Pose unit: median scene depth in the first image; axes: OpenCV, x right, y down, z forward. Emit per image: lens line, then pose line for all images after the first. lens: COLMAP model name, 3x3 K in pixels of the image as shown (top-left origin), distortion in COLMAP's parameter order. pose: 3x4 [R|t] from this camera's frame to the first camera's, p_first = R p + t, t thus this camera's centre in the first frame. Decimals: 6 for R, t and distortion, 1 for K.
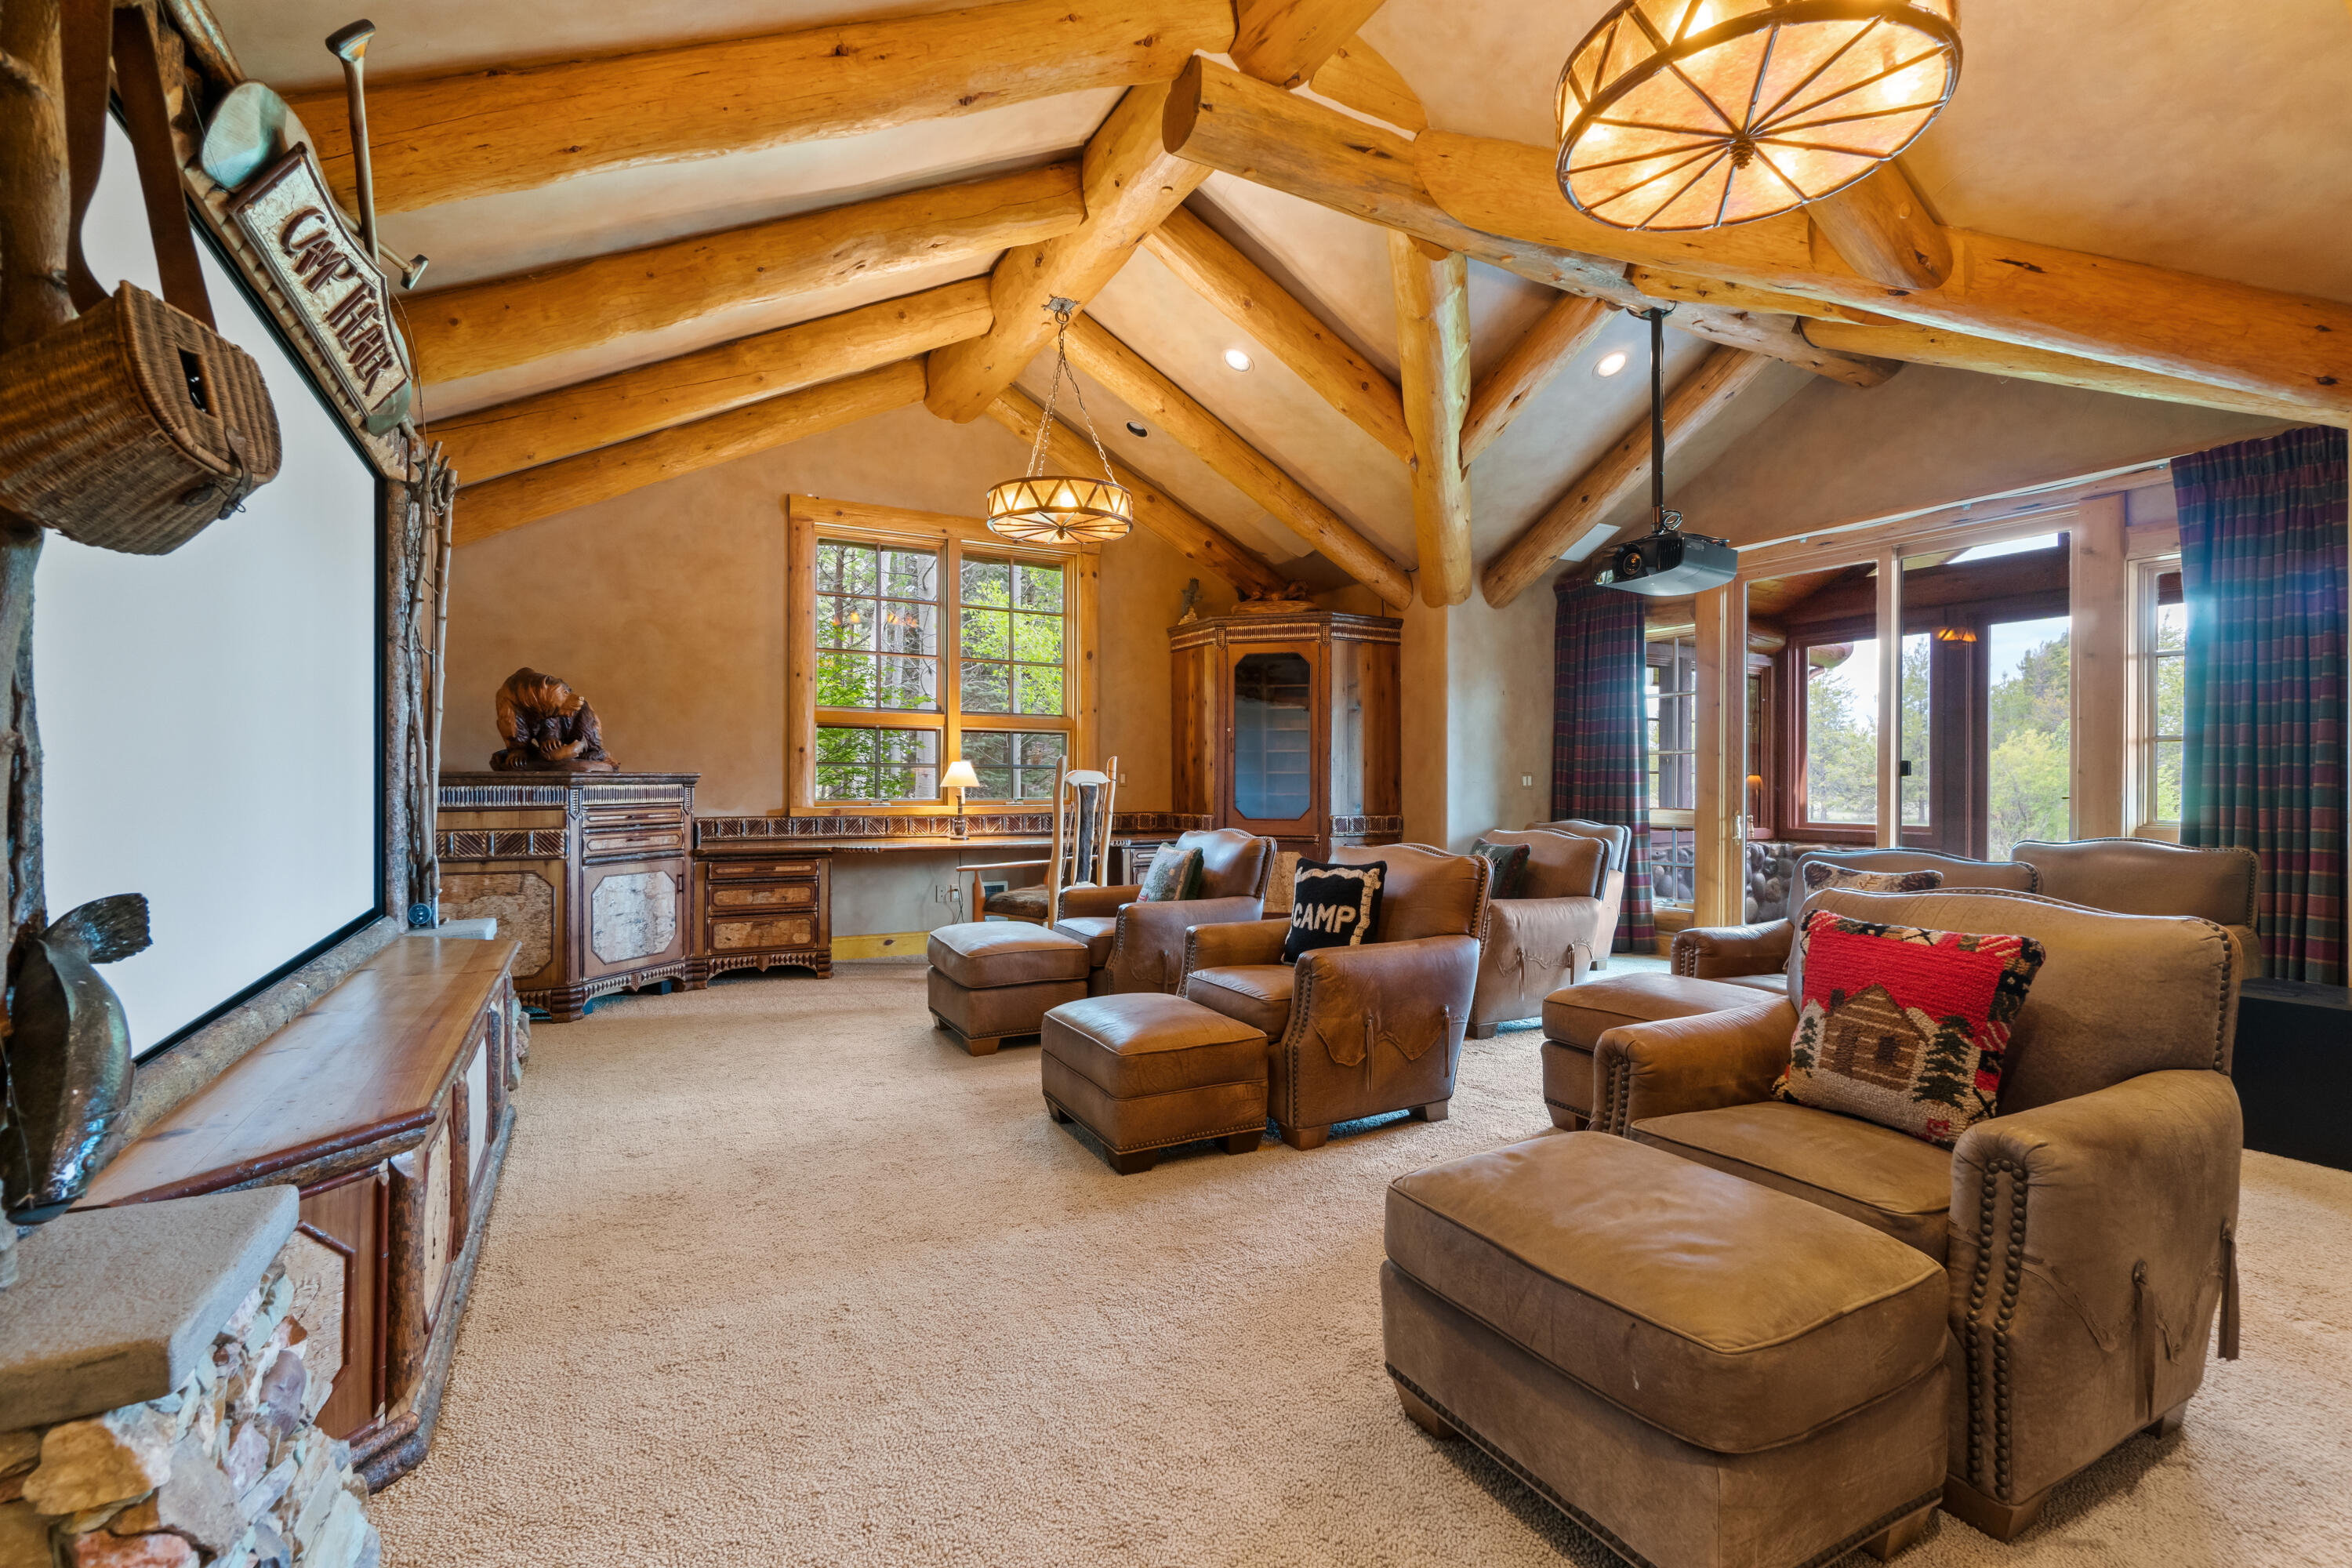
lens RADIAL K [[1017.5, 0, 1186.2], [0, 1017.5, 787.8], [0, 0, 1]] dist [-0.001749, 0.000270]
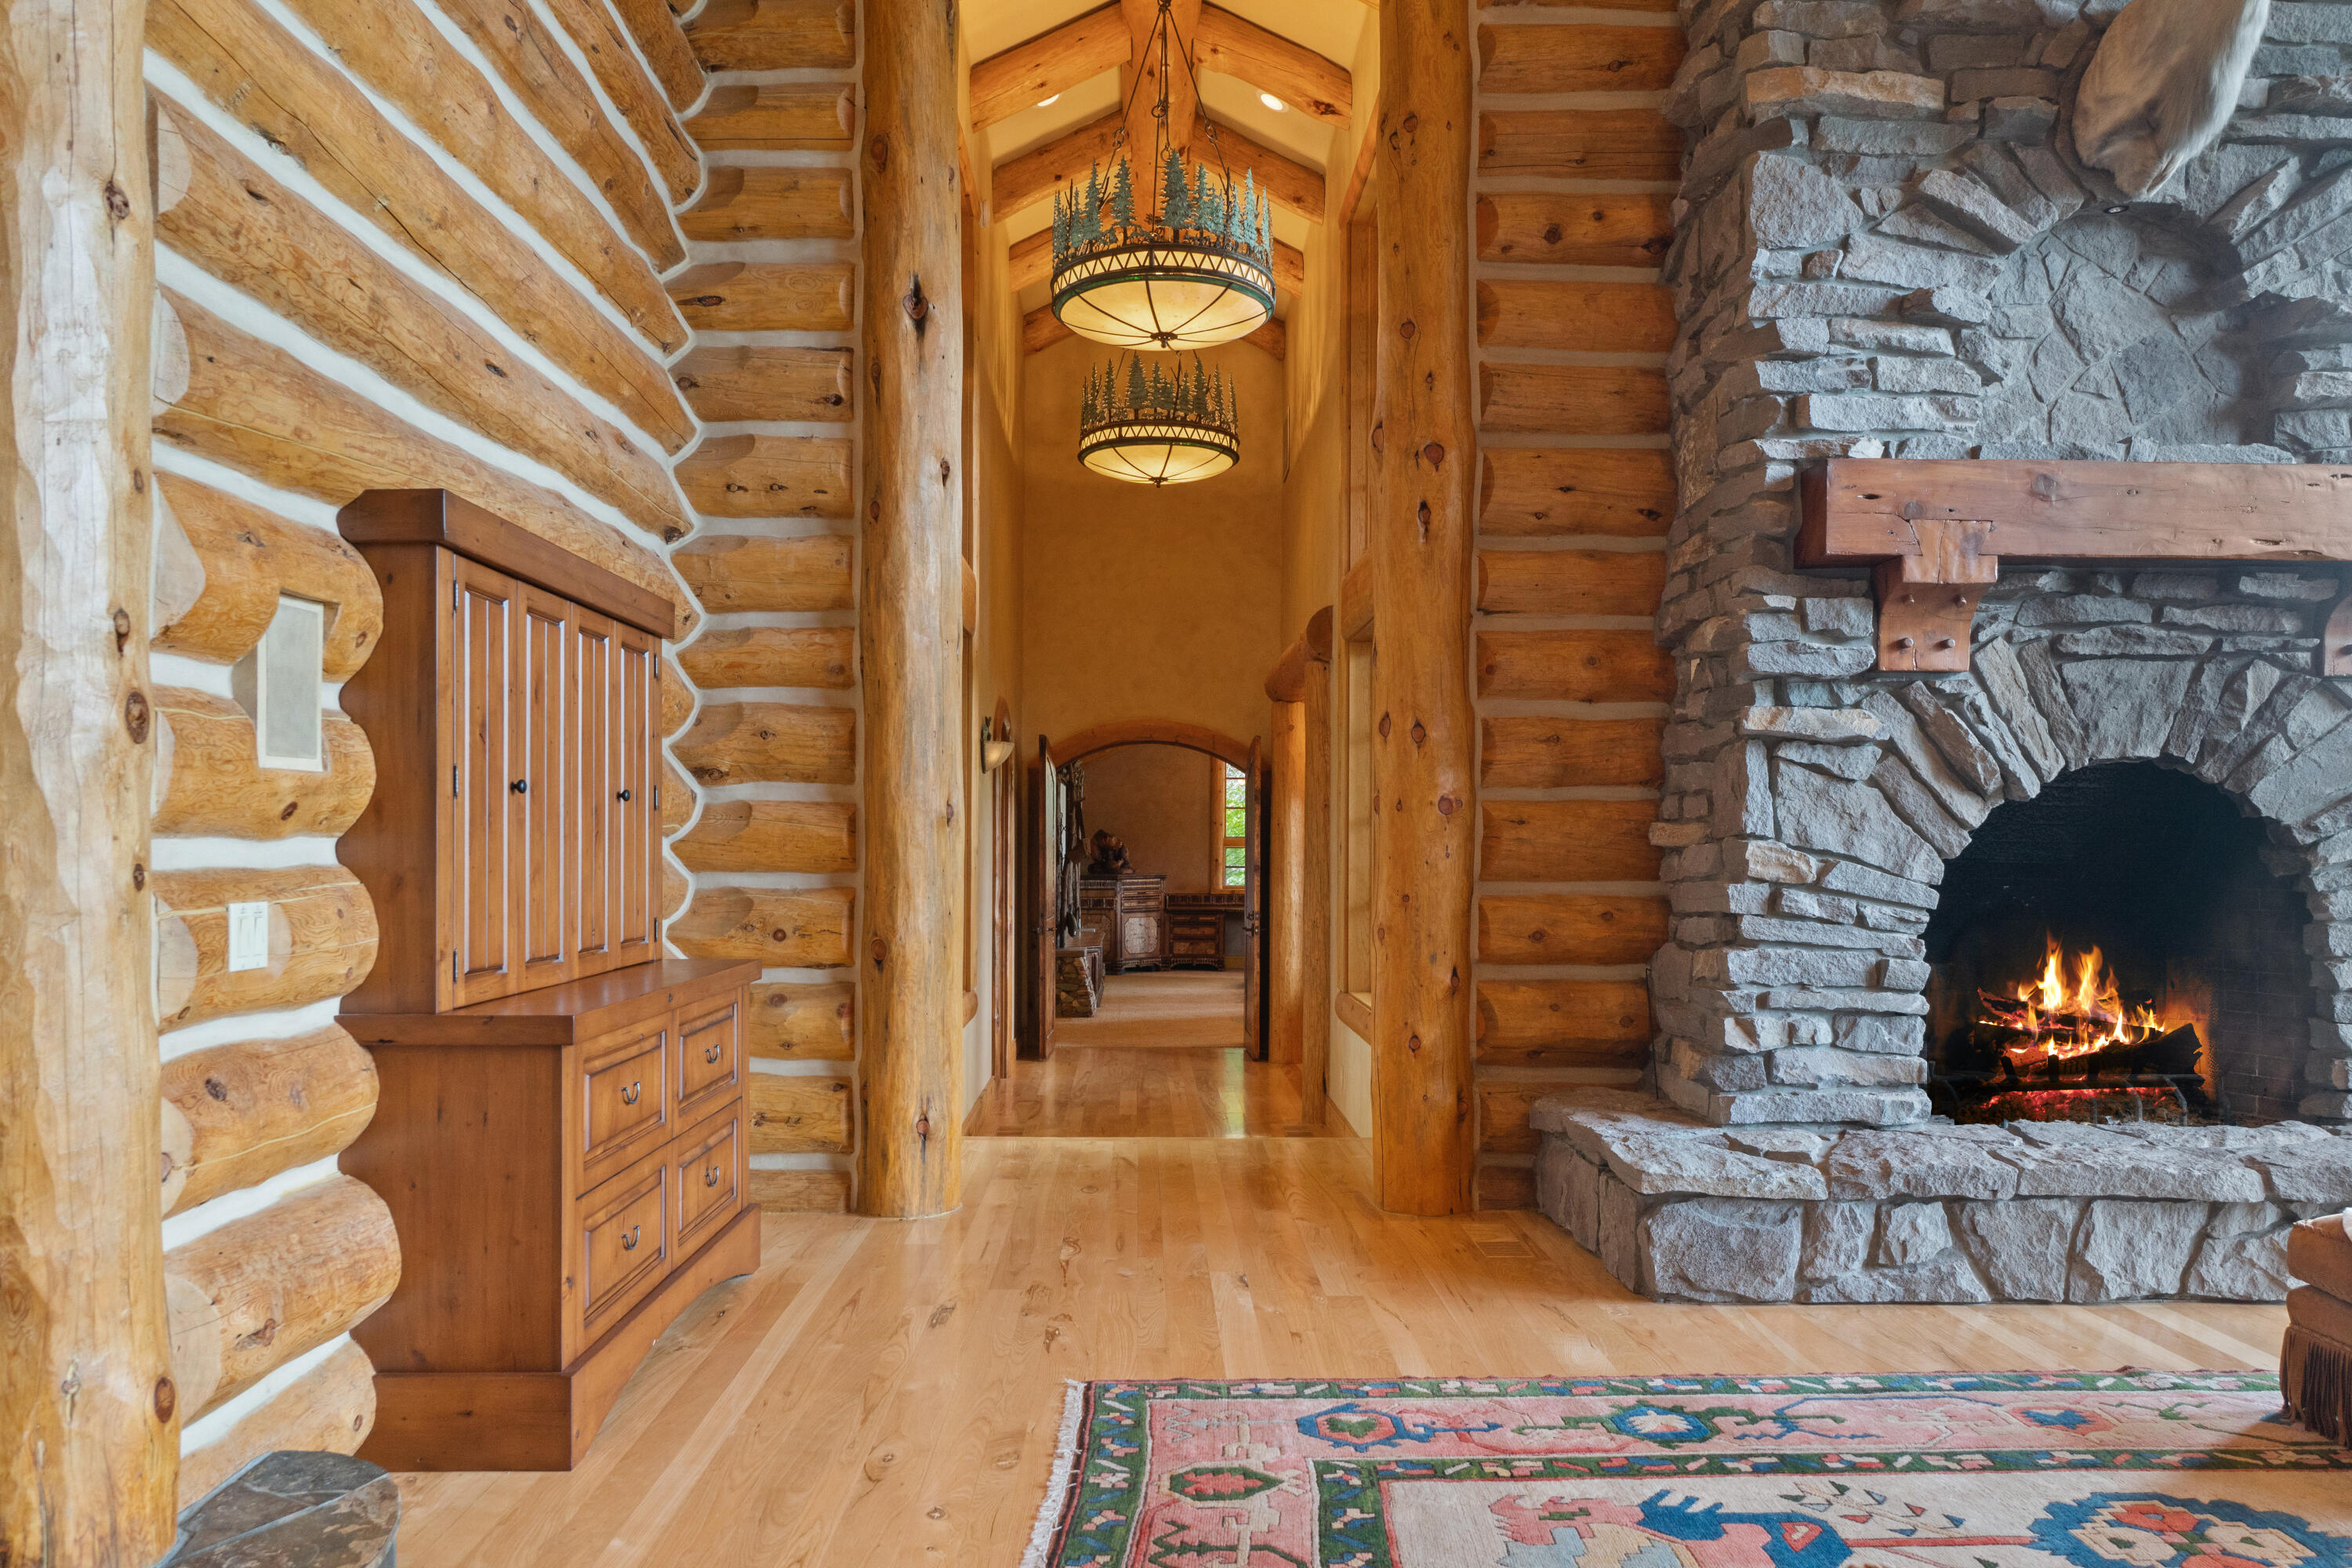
lens RADIAL K [[1601.2, 0, 1181.2], [0, 1601.2, 849.6], [0, 0, 1]] dist [-0.035921, 0.032650]
pose [[0.886794, 0.006240, -0.462122, 1.200030], [-0.003598, 0.999972, 0.006598, -0.092765], [0.462150, -0.004188, 0.886792, -2.149346]]
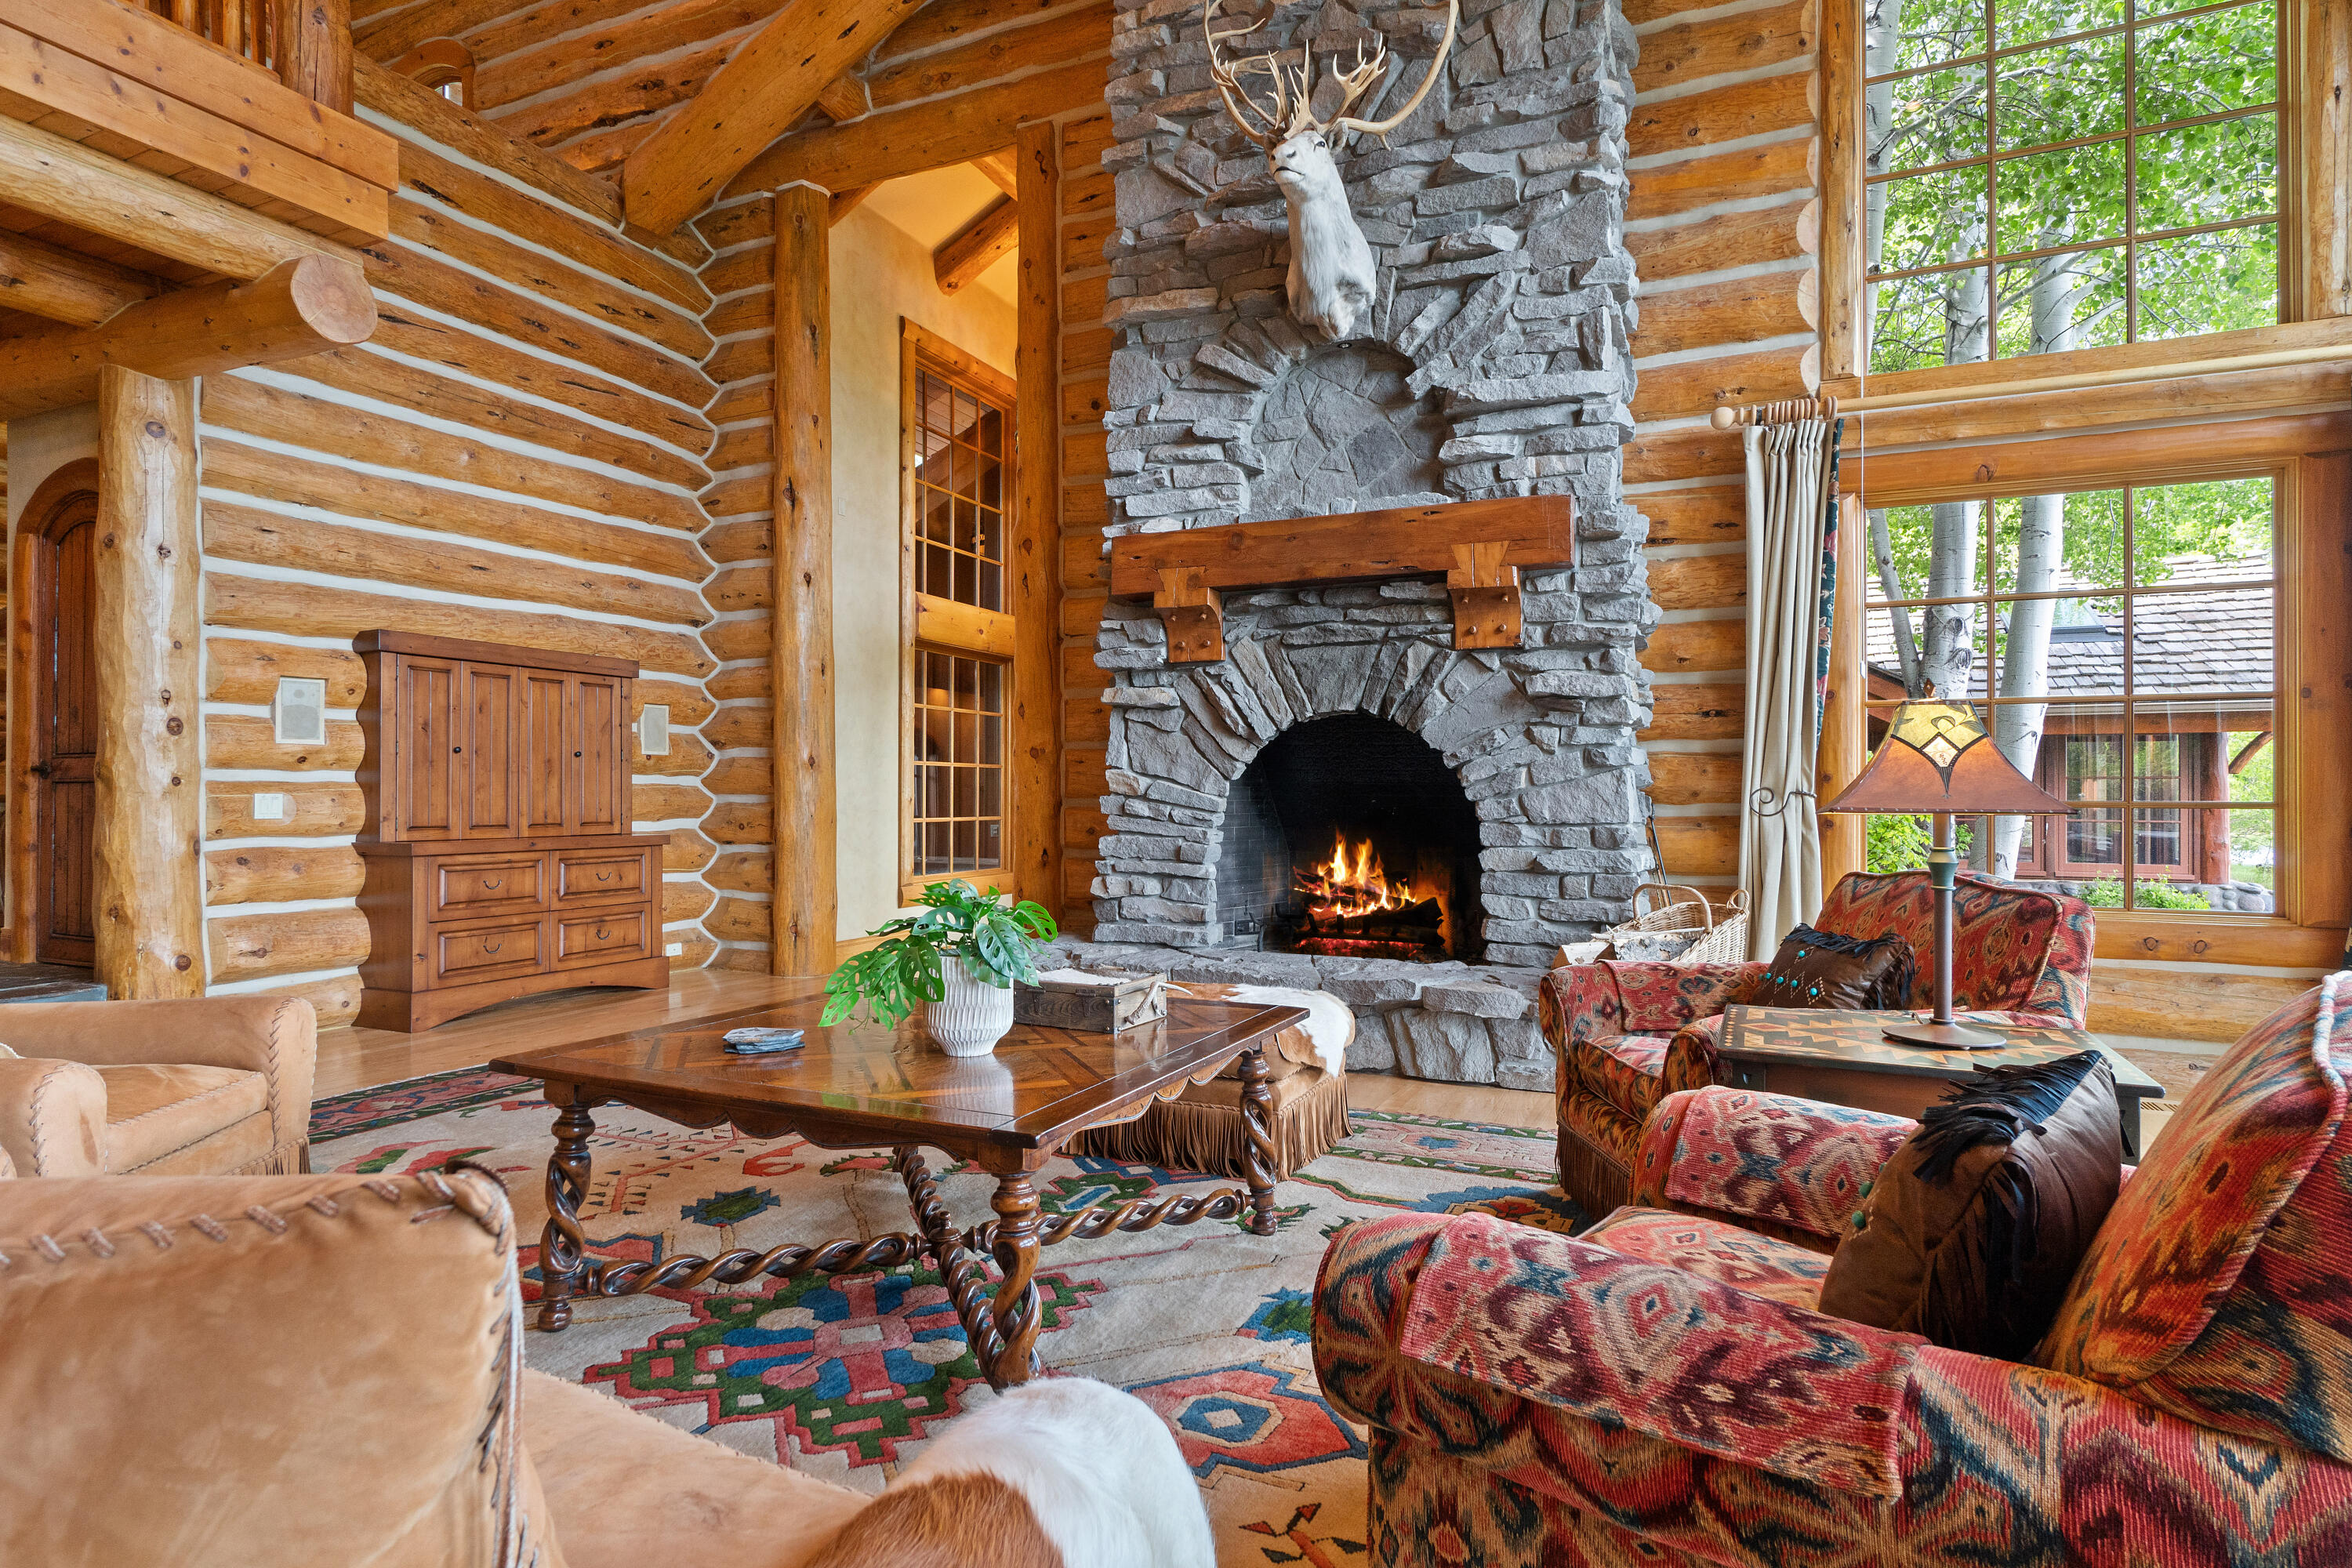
lens RADIAL K [[1221.2, 0, 1185.0], [0, 1221.2, 782.5], [0, 0, 1]] dist [0.002146, 0.000483]
pose [[0.590921, -0.008692, -0.806683, 2.012482], [-0.000462, 0.999938, -0.011112, -0.069011], [0.806729, 0.006939, 0.590880, -1.821726]]
